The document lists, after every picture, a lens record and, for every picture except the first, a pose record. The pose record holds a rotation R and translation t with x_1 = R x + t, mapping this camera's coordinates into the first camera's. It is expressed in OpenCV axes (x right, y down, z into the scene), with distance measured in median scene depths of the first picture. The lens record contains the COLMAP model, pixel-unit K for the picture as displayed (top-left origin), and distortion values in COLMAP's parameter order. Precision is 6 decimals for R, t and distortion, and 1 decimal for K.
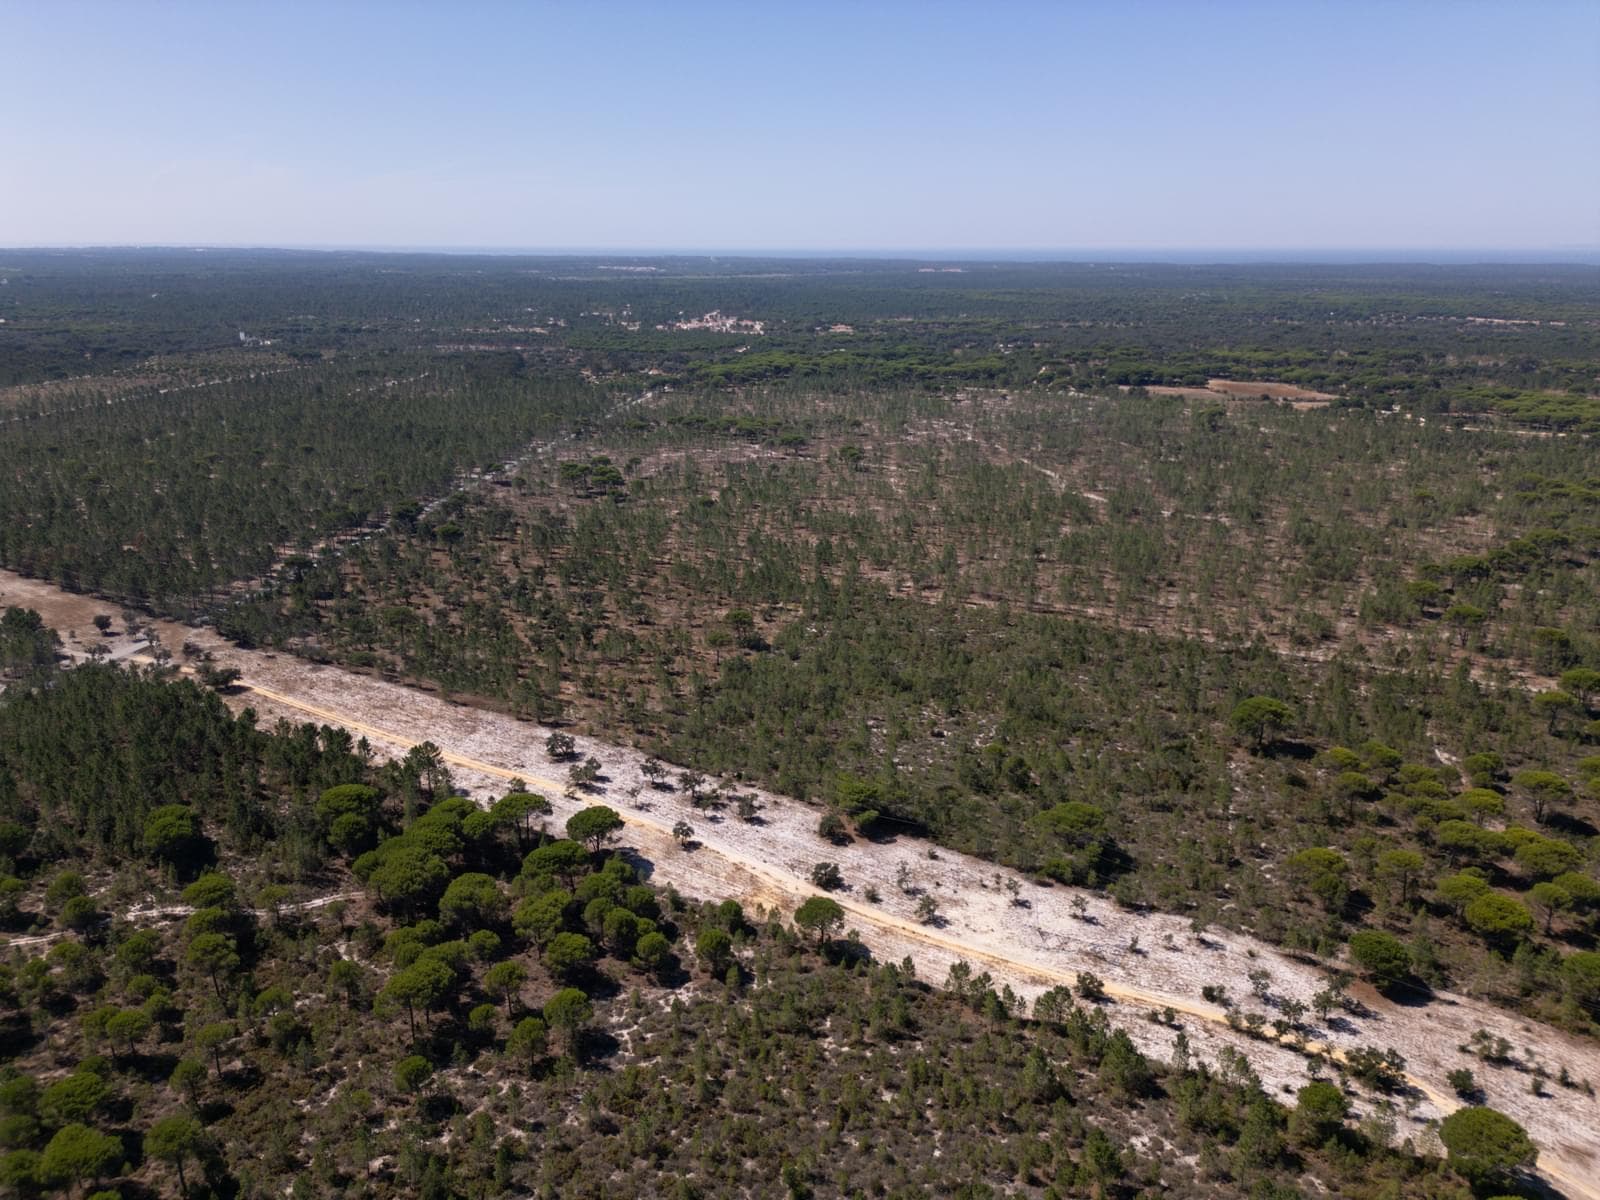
lens RADIAL K [[1120.4, 0, 801.5], [0, 1120.4, 599.7], [0, 0, 1]] dist [0.069165, -0.071175]
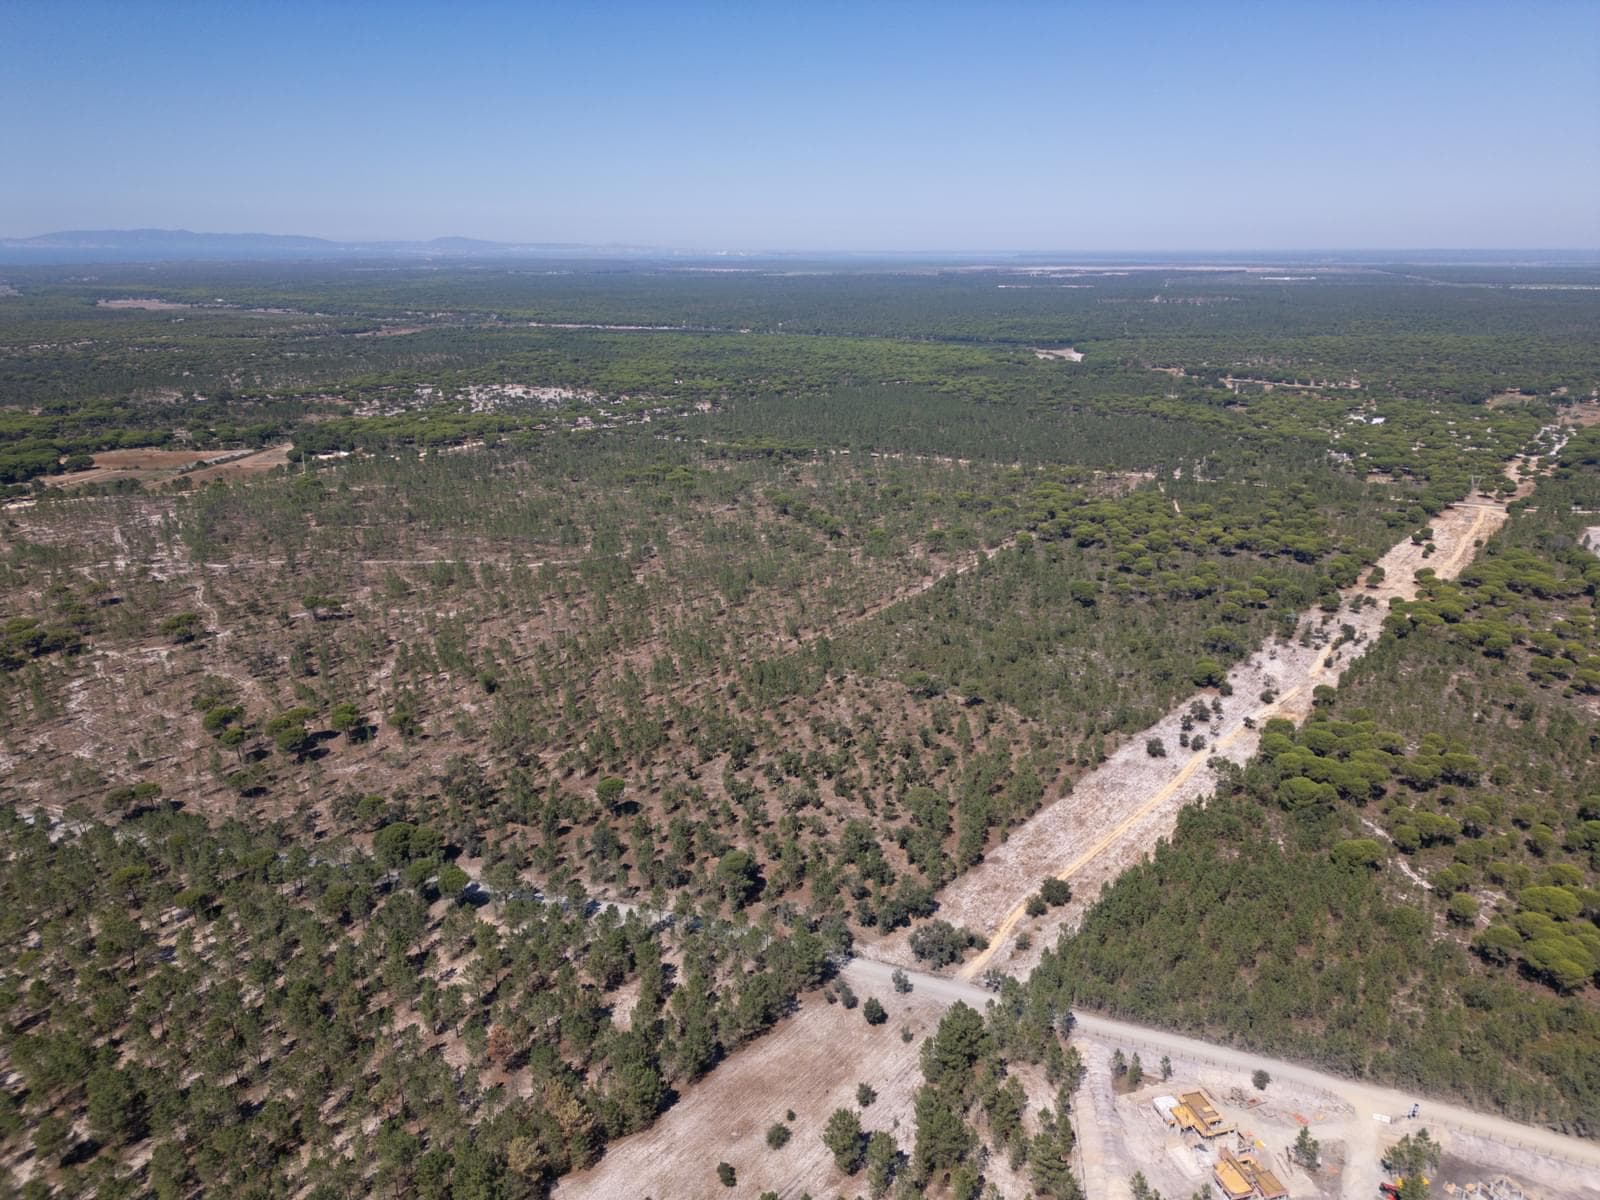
lens RADIAL K [[1120.4, 0, 801.5], [0, 1120.4, 599.7], [0, 0, 1]] dist [0.069165, -0.071175]
pose [[0.145455, -0.301817, 0.942204, -1.754512], [0.296746, 0.921796, 0.249469, -0.596410], [-0.943814, 0.243309, 0.223642, 1.176125]]
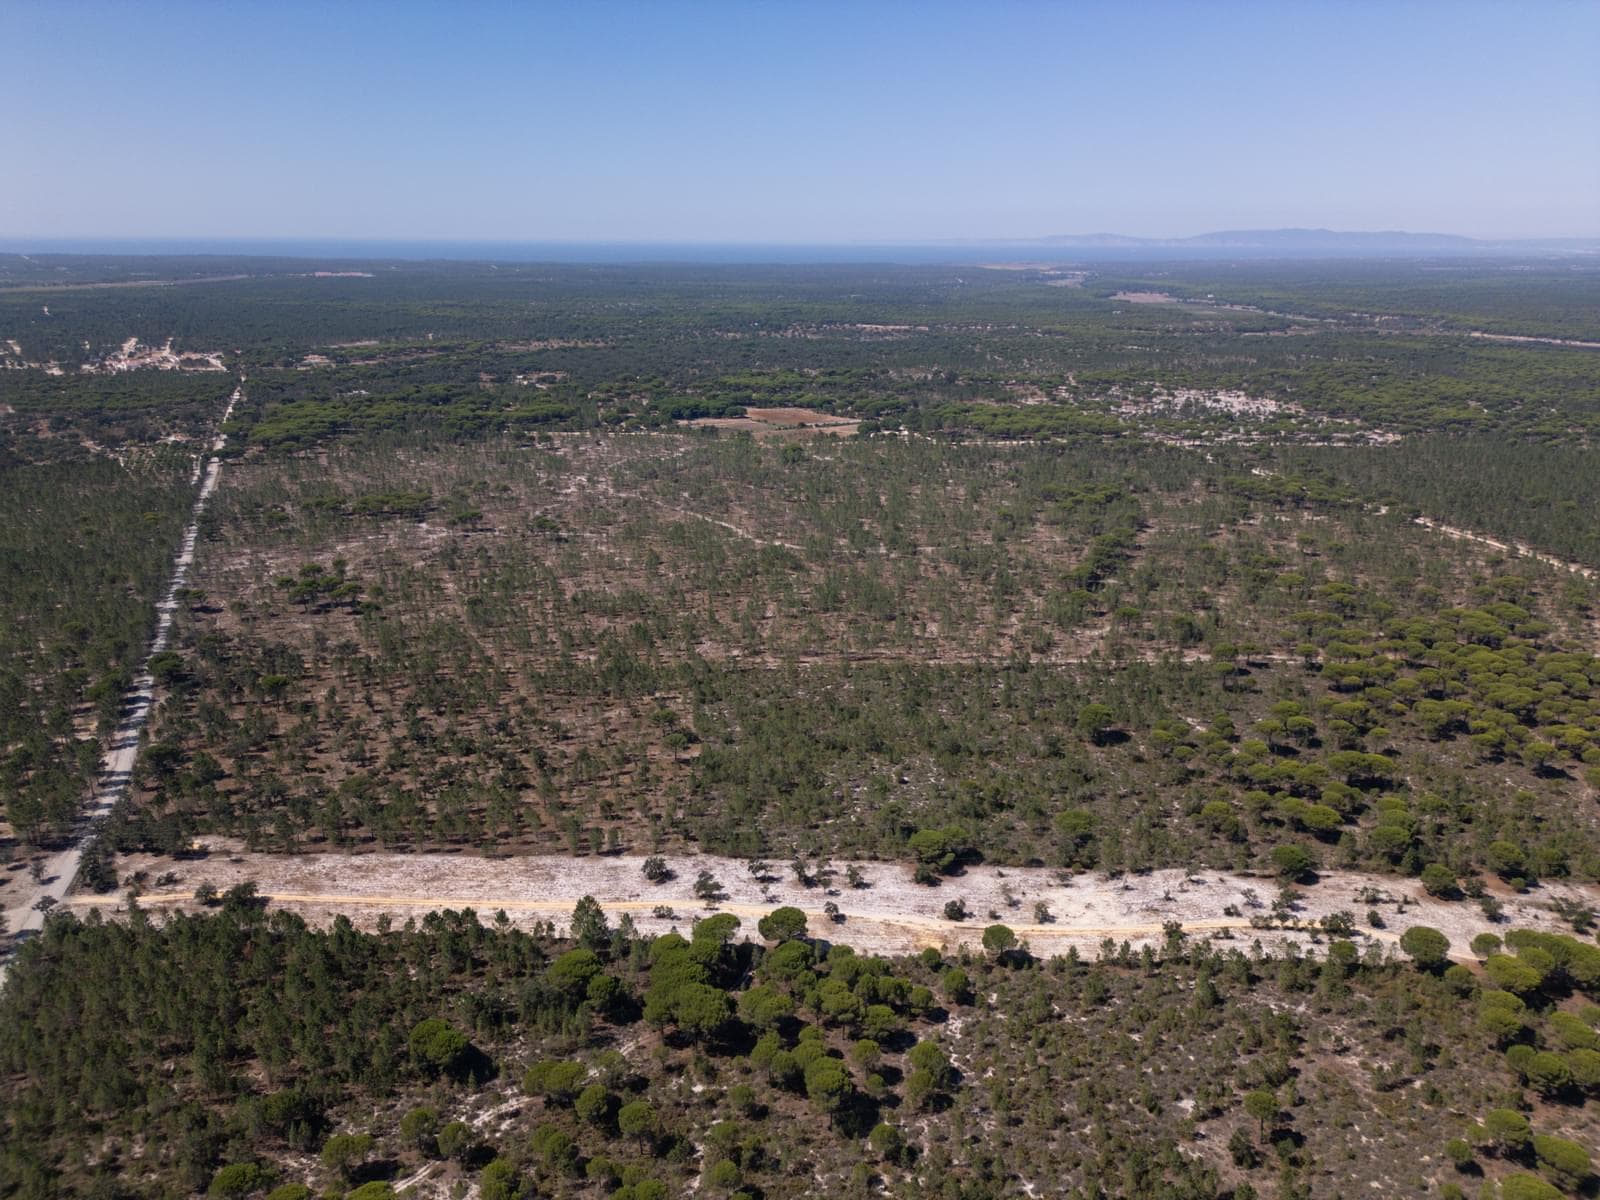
lens RADIAL K [[1120.4, 0, 801.5], [0, 1120.4, 599.7], [0, 0, 1]] dist [0.069165, -0.071175]
pose [[0.865999, -0.152224, 0.476312, -0.655759], [0.148587, 0.987850, 0.045554, -0.189154], [-0.477459, 0.031325, 0.878095, -0.091553]]
